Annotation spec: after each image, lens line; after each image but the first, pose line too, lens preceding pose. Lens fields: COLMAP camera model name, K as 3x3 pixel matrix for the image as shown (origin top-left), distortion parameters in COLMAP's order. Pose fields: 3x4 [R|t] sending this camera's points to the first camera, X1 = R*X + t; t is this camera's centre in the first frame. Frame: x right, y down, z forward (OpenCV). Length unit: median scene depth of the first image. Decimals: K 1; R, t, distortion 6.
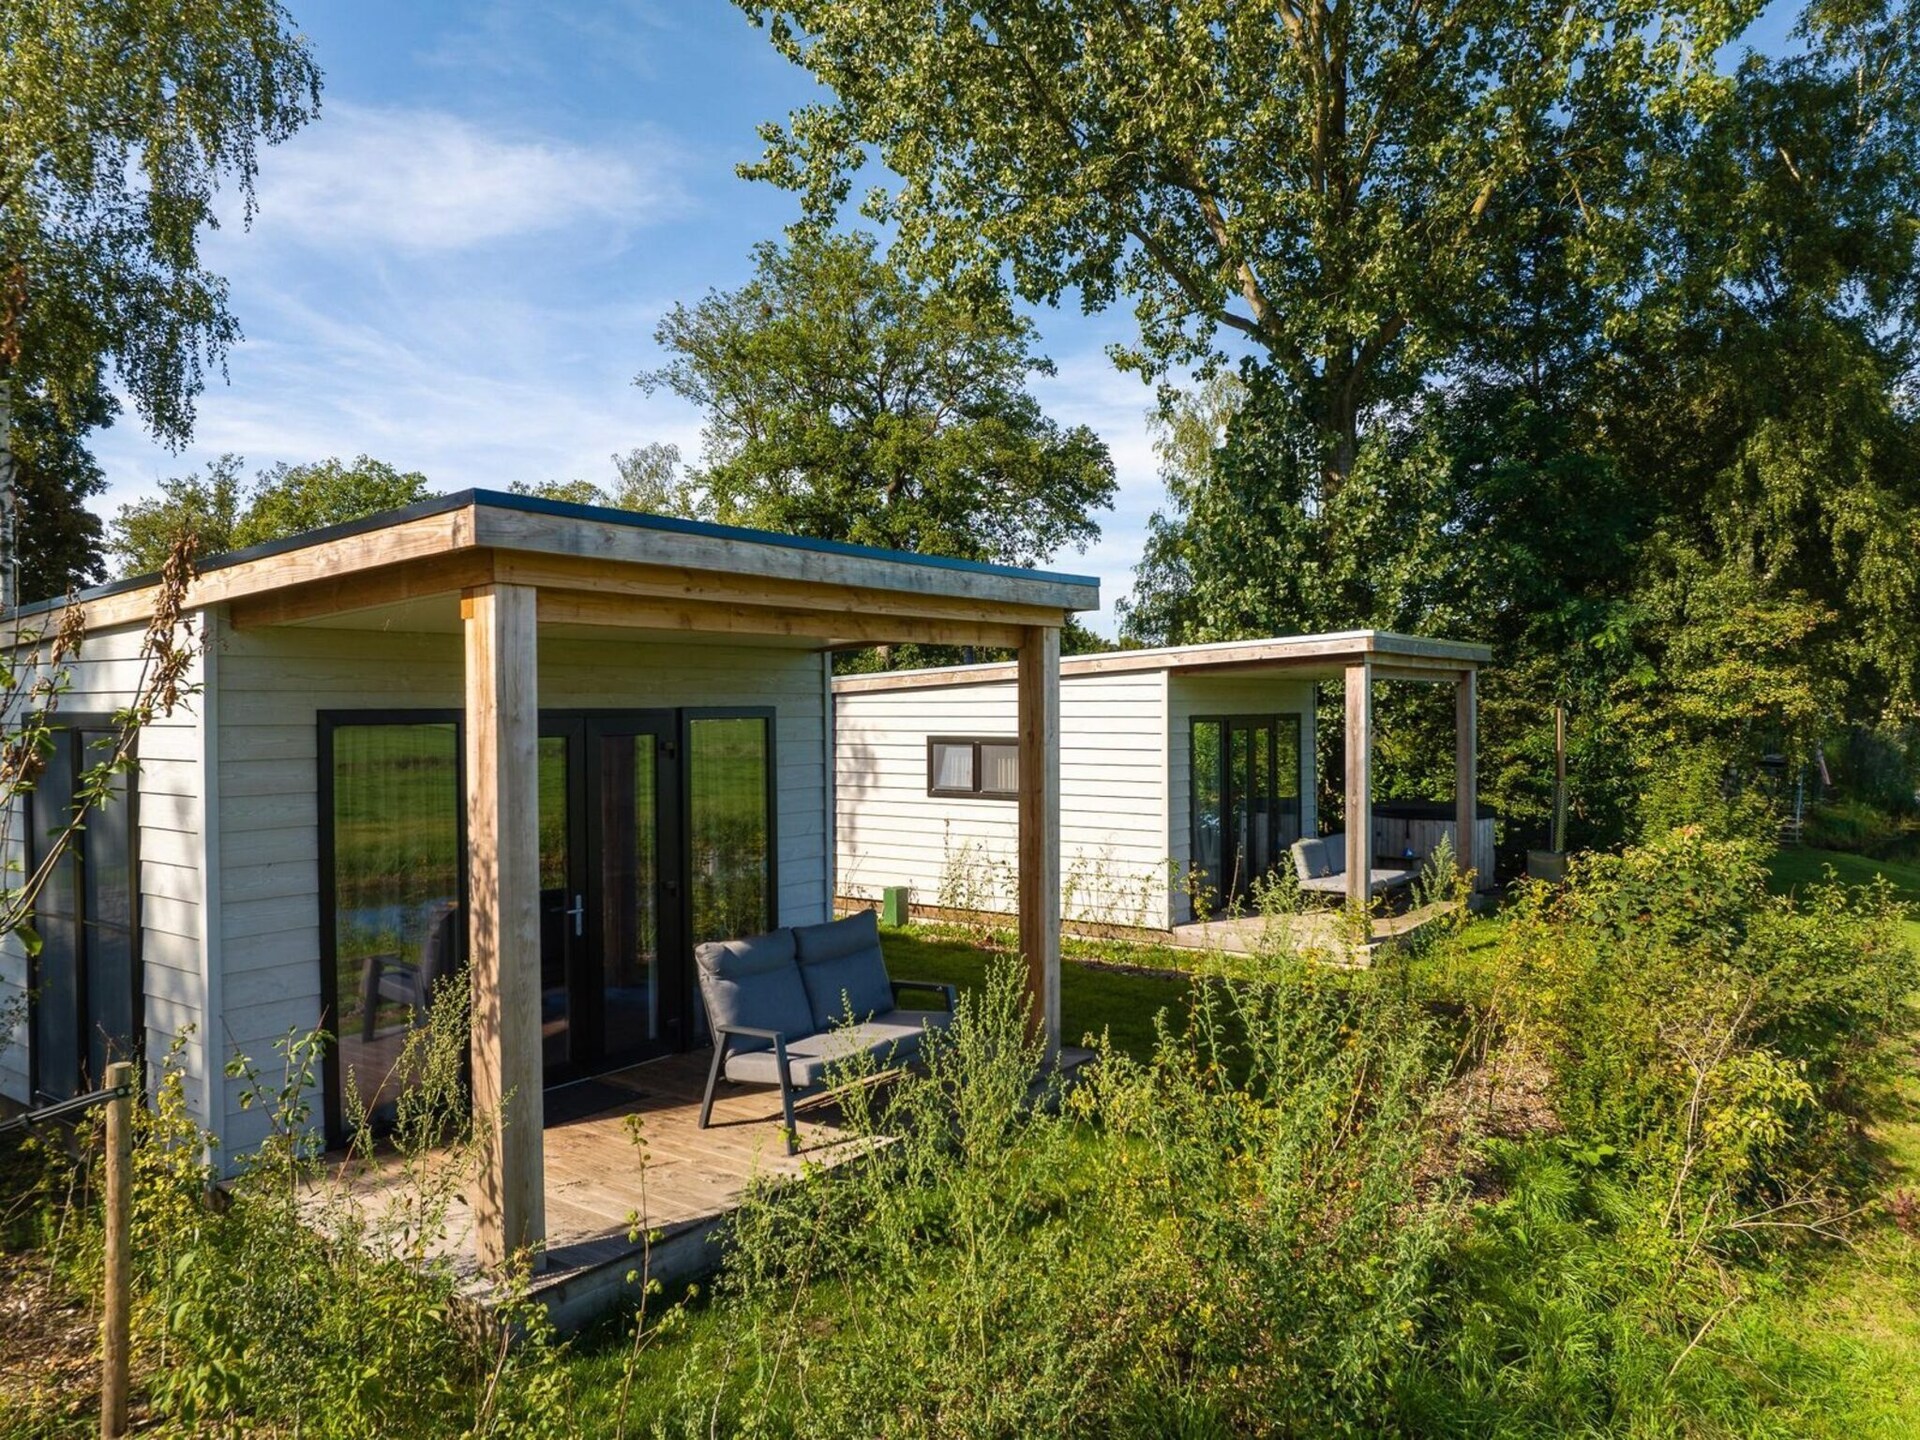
lens RADIAL K [[1377.5, 0, 960.0], [0, 1377.5, 720.0], [0, 0, 1]] dist [-0.036548, -0.000819]
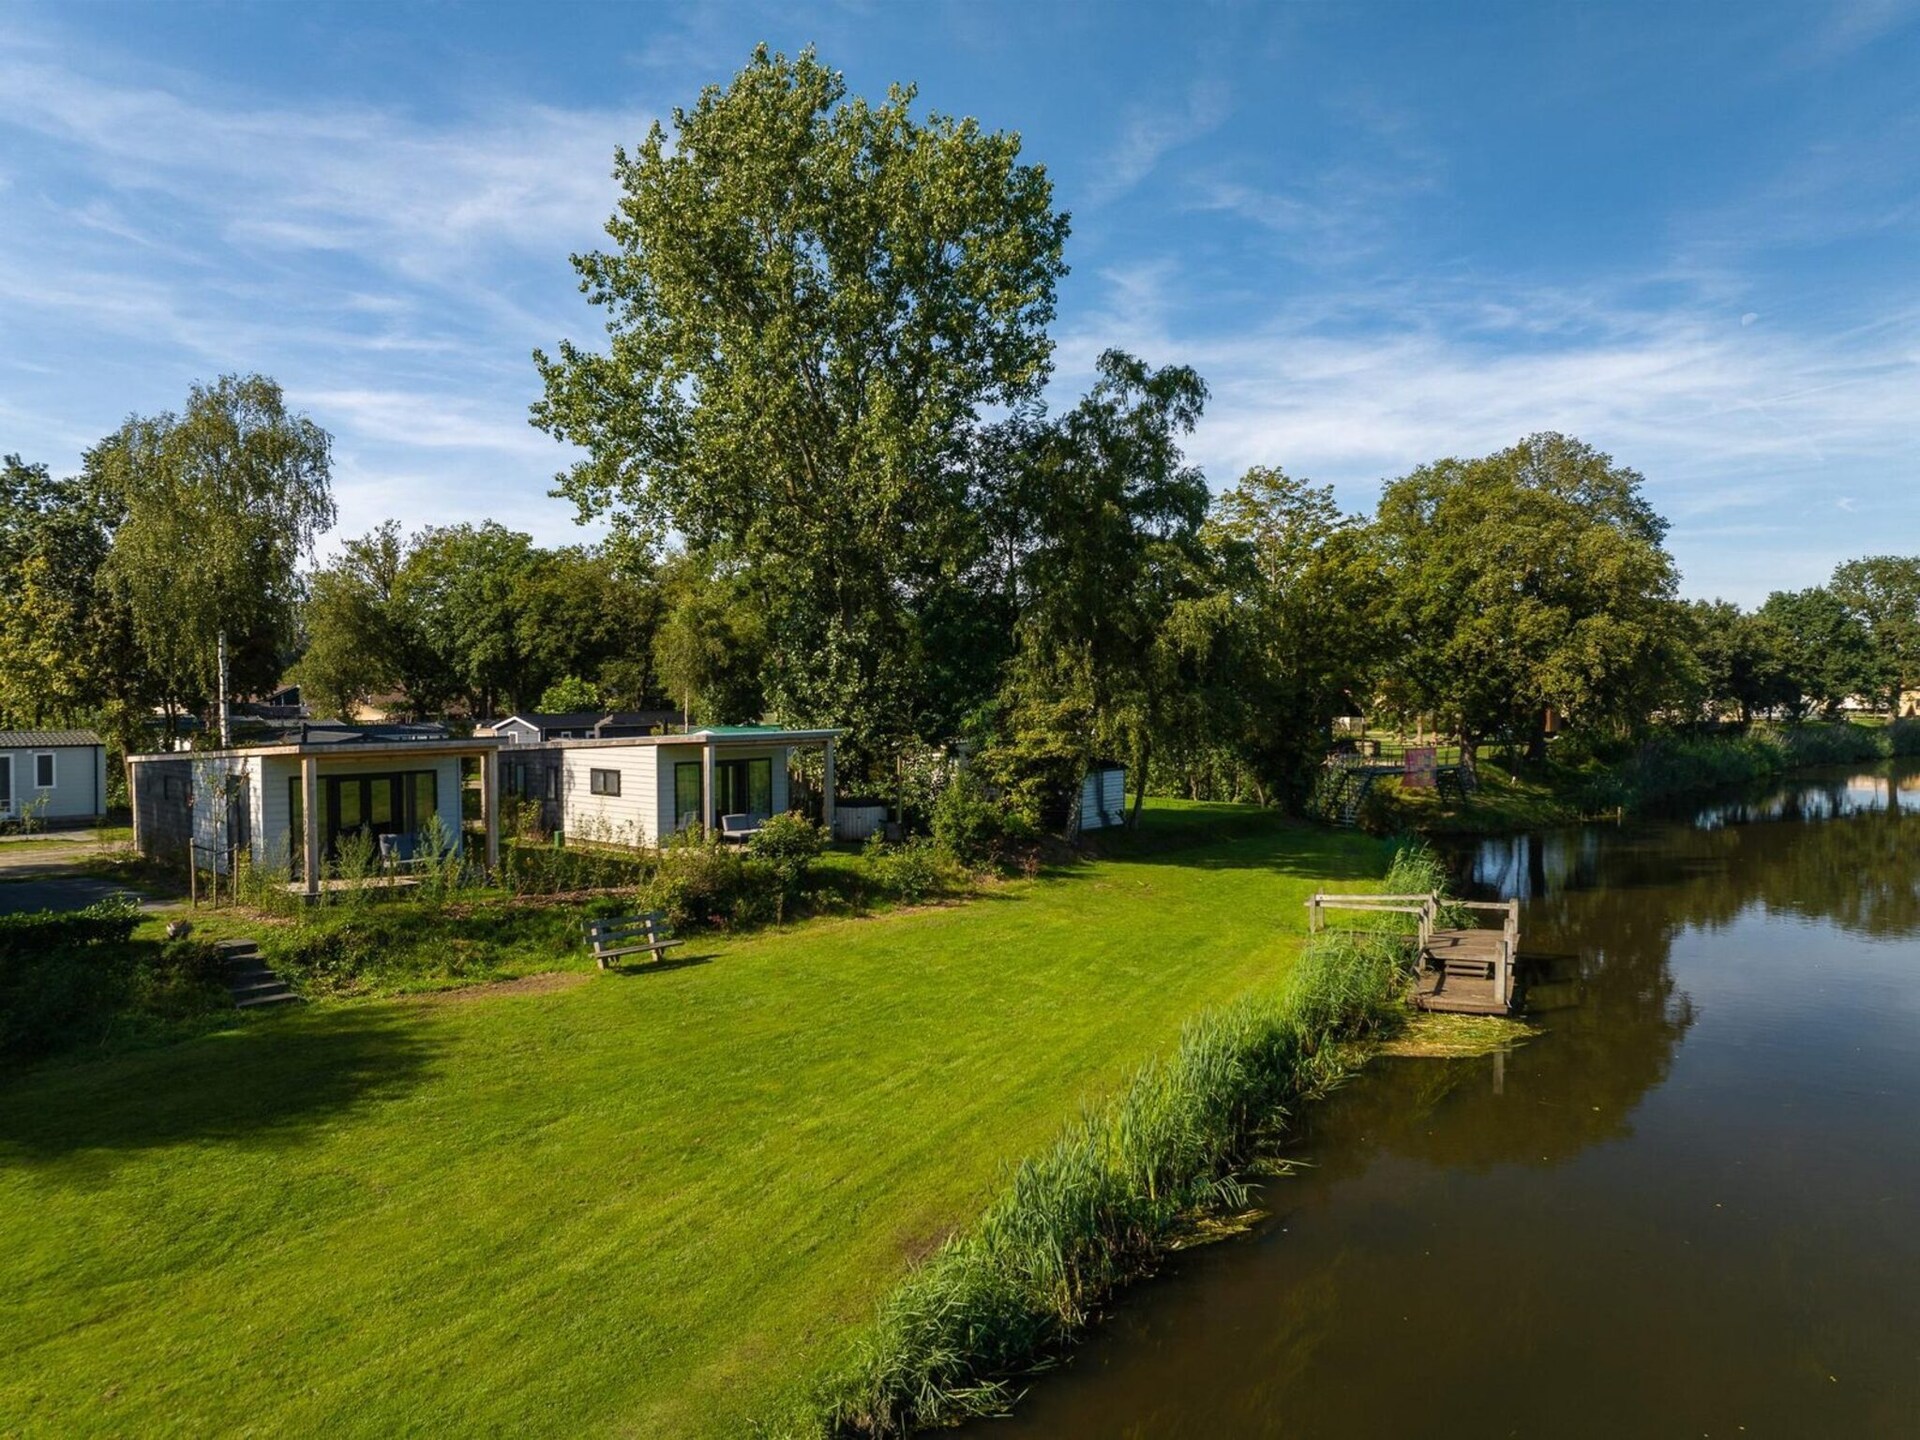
lens RADIAL K [[1377.5, 0, 960.0], [0, 1377.5, 720.0], [0, 0, 1]] dist [-0.036548, -0.000819]
pose [[0.991861, 0.004083, -0.127261, 0.861885], [-0.002375, 0.999905, 0.013571, -0.099157], [0.127305, -0.013158, 0.991776, -1.185182]]
